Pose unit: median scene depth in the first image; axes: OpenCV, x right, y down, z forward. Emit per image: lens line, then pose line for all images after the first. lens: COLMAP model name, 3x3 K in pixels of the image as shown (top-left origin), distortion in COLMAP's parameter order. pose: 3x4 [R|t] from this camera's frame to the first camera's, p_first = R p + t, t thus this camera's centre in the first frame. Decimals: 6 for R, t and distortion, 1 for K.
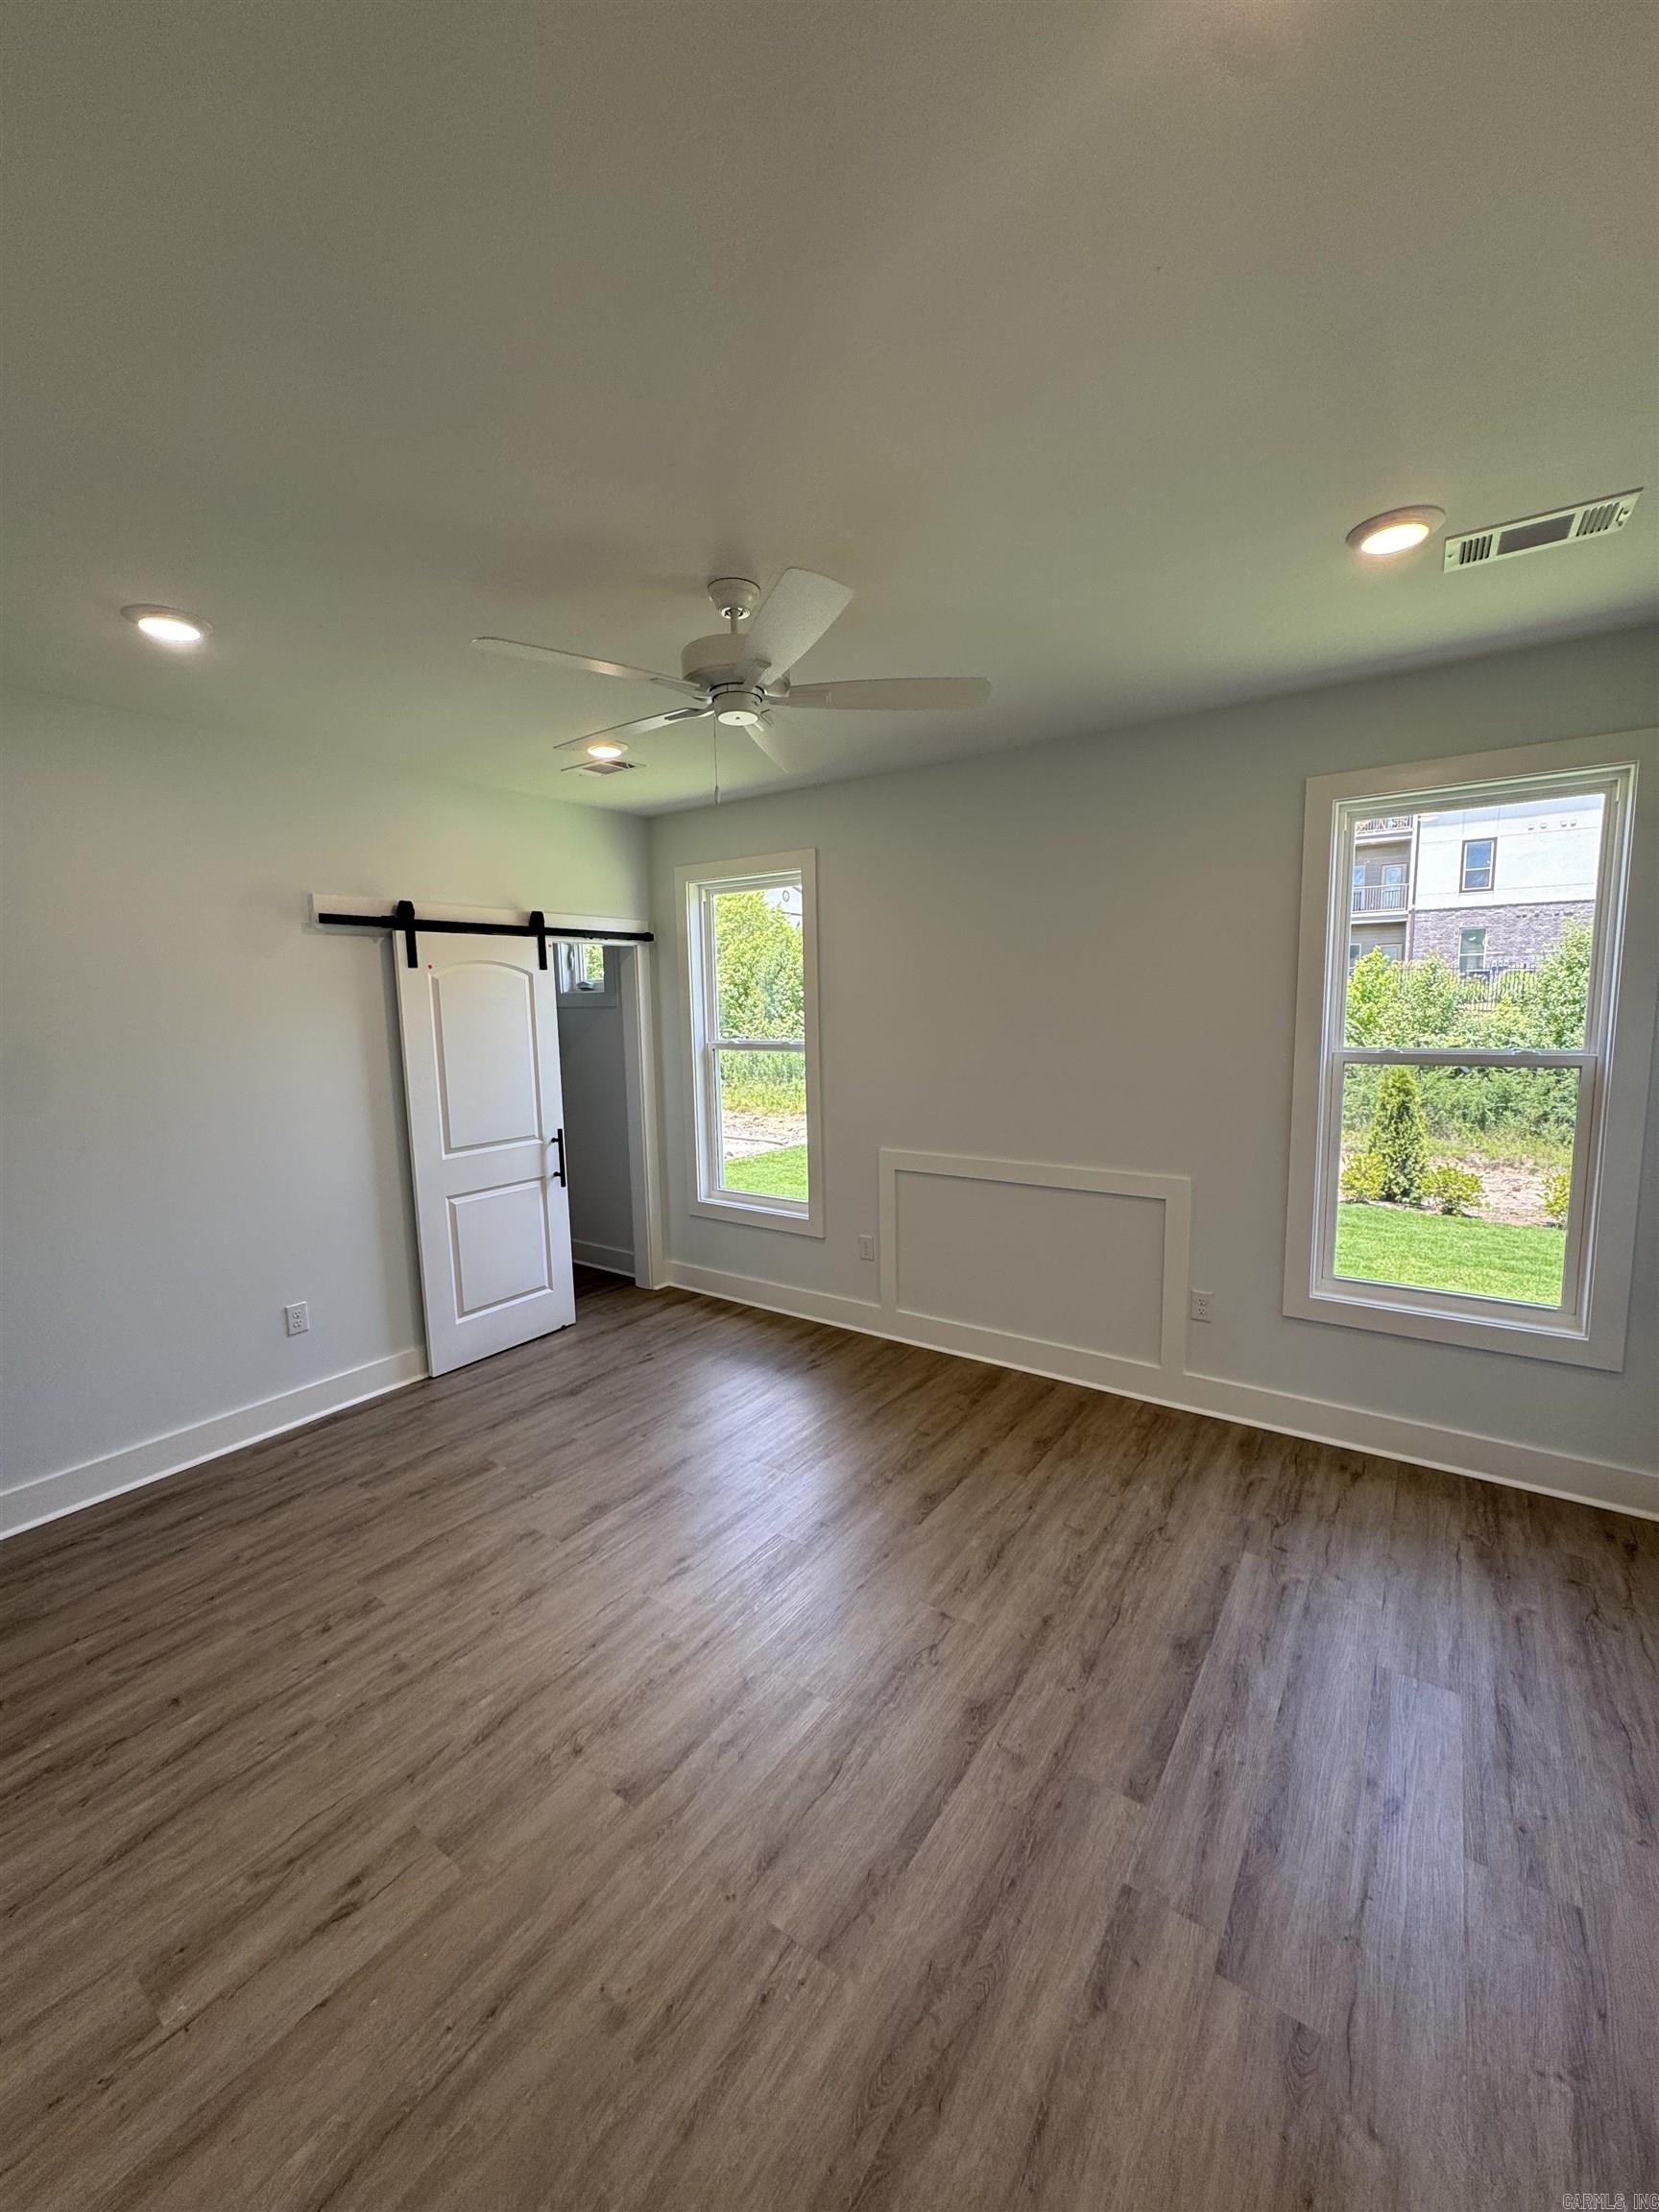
lens RADIAL K [[870.2, 0, 834.2], [0, 870.2, 1104.5], [0, 0, 1]] dist [-0.002674, -0.000460]
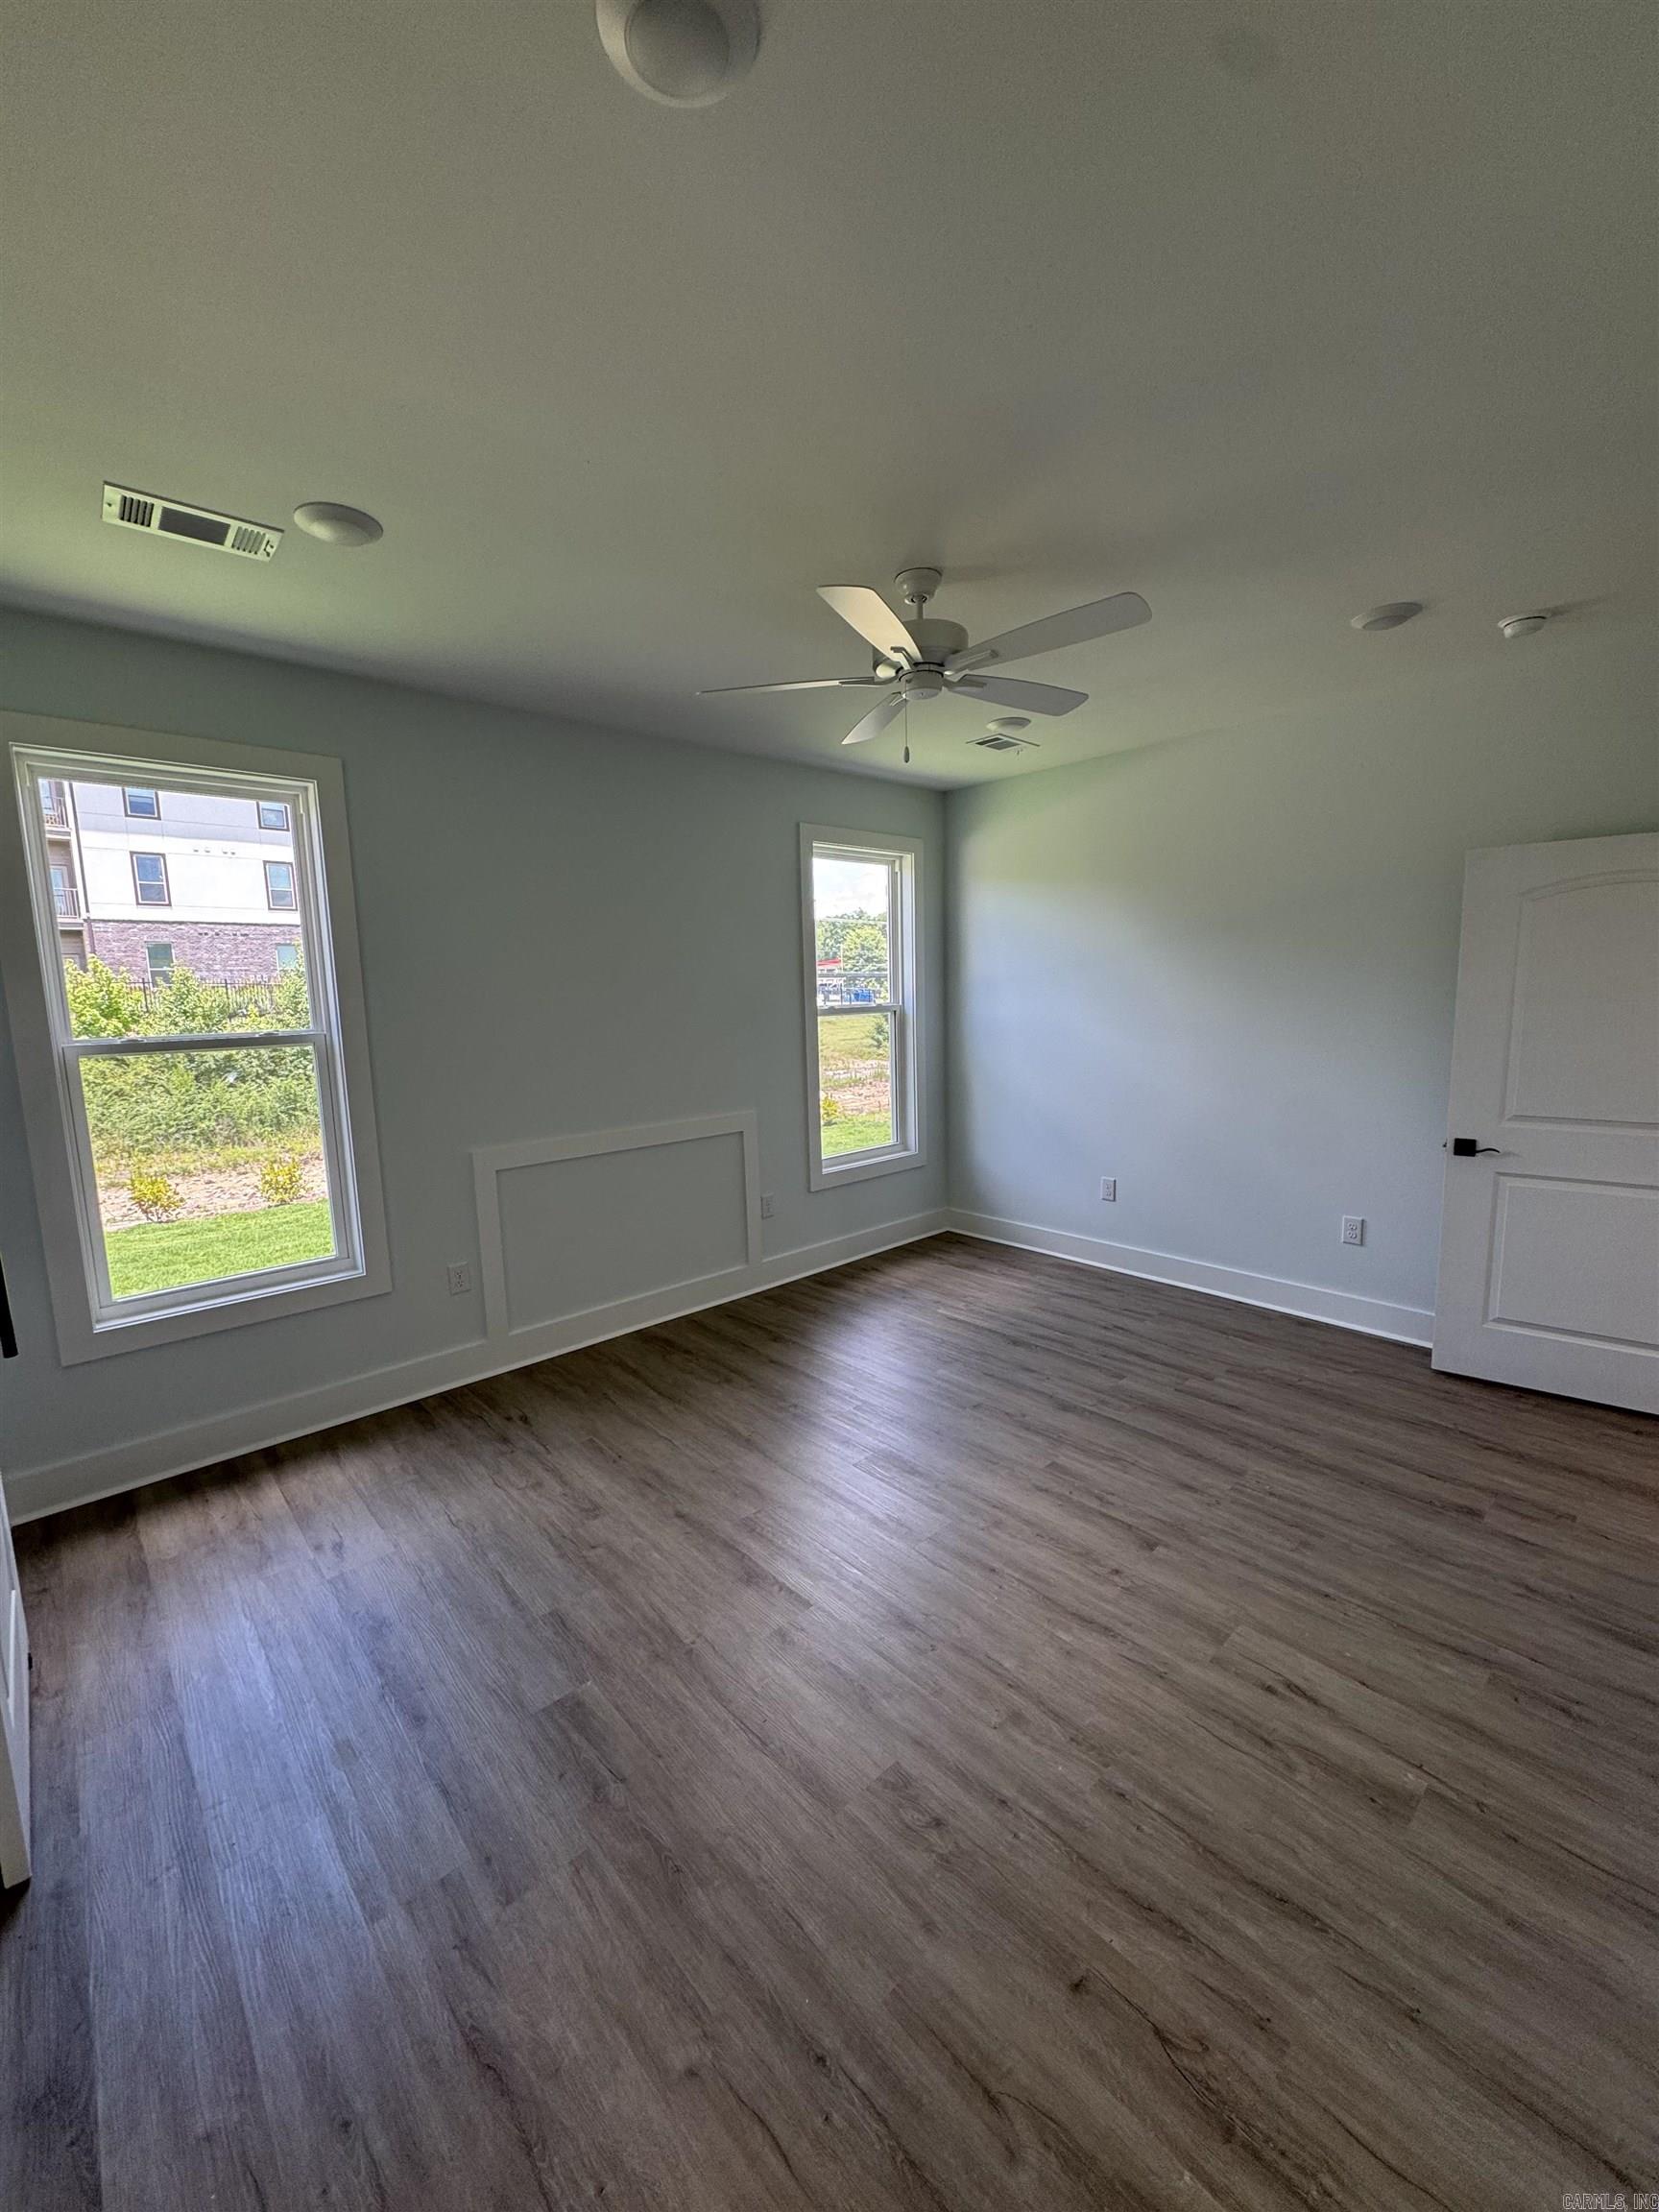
lens RADIAL K [[870.2, 0, 834.2], [0, 870.2, 1104.5], [0, 0, 1]] dist [-0.002674, -0.000460]
pose [[0.216572, -0.115200, 0.969446, -0.894480], [0.137175, 0.986753, 0.086612, -0.022579], [-0.966581, 0.114226, 0.229506, 0.634442]]
